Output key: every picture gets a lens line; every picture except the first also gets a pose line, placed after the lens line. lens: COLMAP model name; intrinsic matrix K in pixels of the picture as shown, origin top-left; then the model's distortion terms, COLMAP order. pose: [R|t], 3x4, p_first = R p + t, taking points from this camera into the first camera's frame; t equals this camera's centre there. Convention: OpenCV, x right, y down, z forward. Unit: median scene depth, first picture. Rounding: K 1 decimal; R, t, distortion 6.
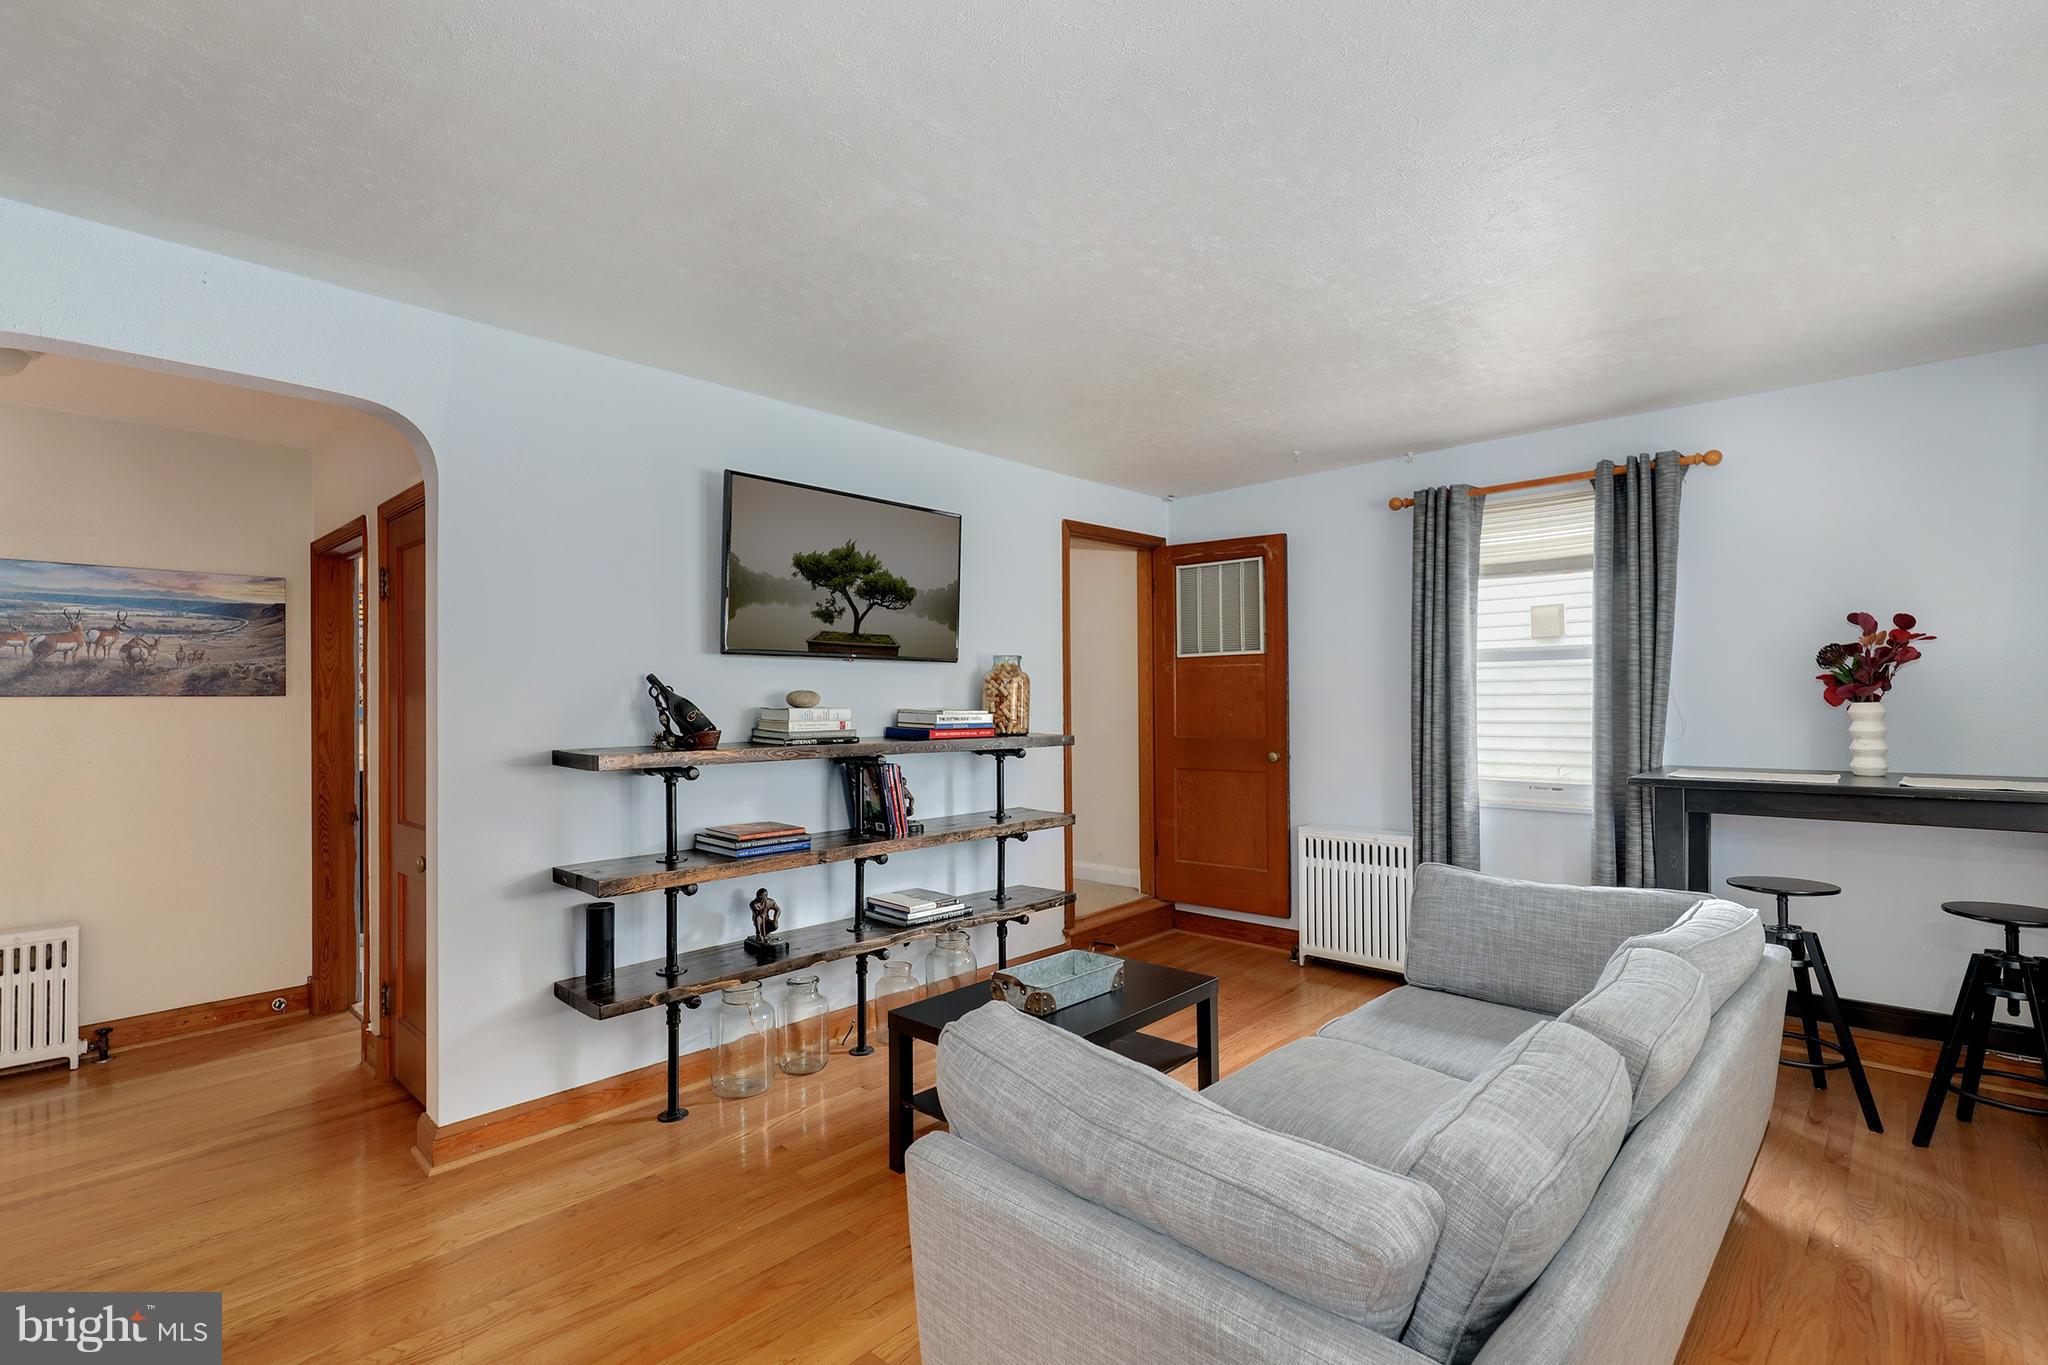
lens RADIAL K [[935.3, 0, 1026.2], [0, 935.3, 669.0], [0, 0, 1]] dist [0.001701, 0.000699]
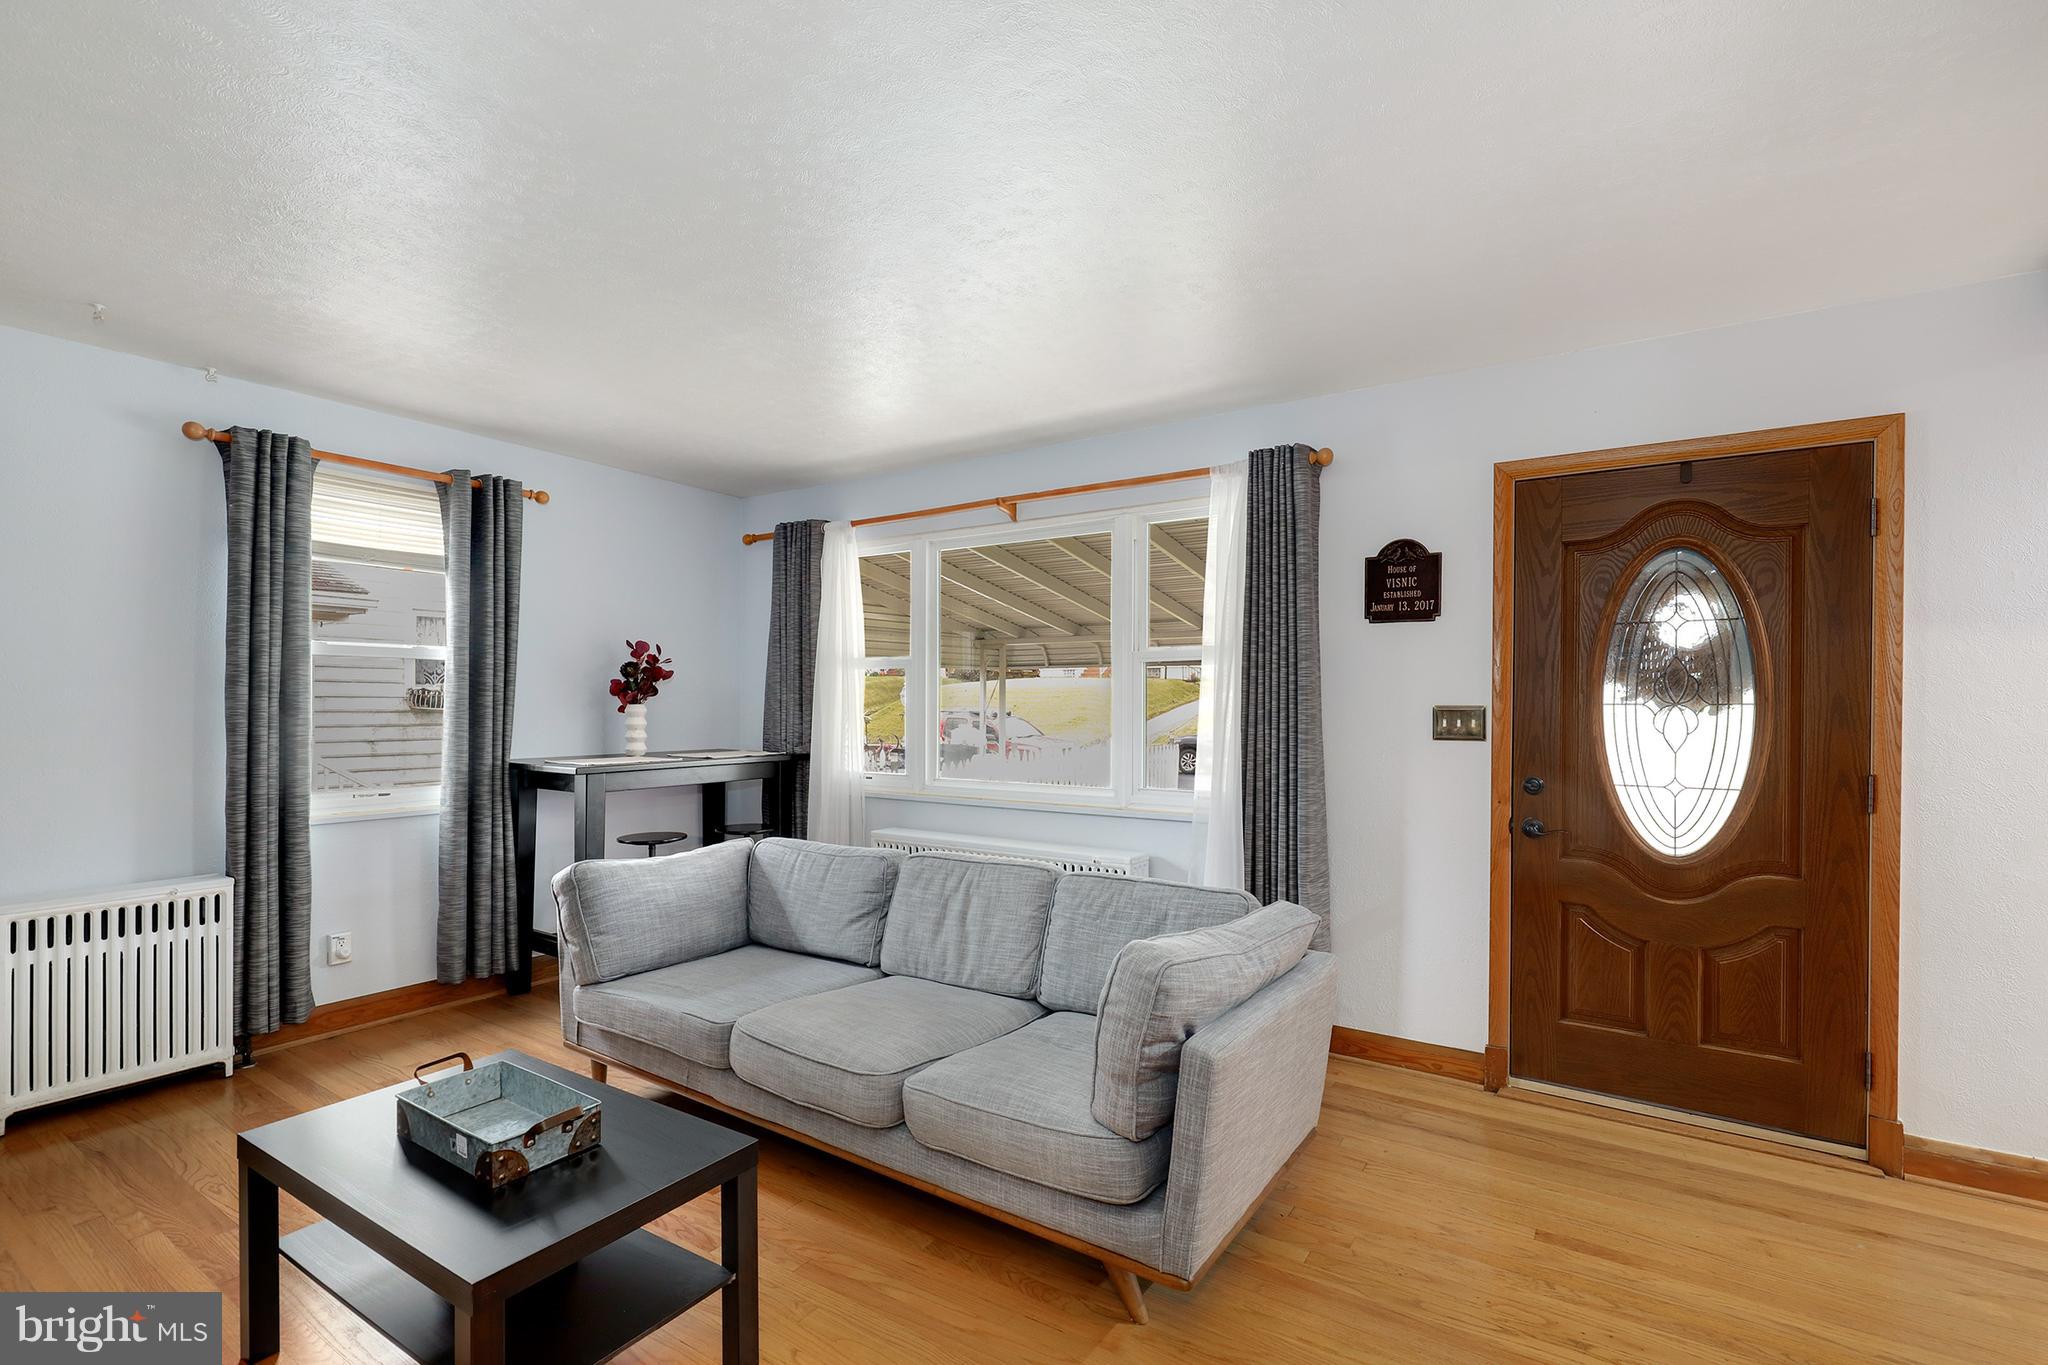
lens RADIAL K [[952.1, 0, 1020.1], [0, 952.1, 711.0], [0, 0, 1]] dist [0.000506, 0.000418]
pose [[-0.173440, -0.009501, 0.984799, -0.541371], [-0.041538, 0.999134, 0.002324, 0.016249], [-0.983968, -0.040503, -0.173685, 0.587878]]
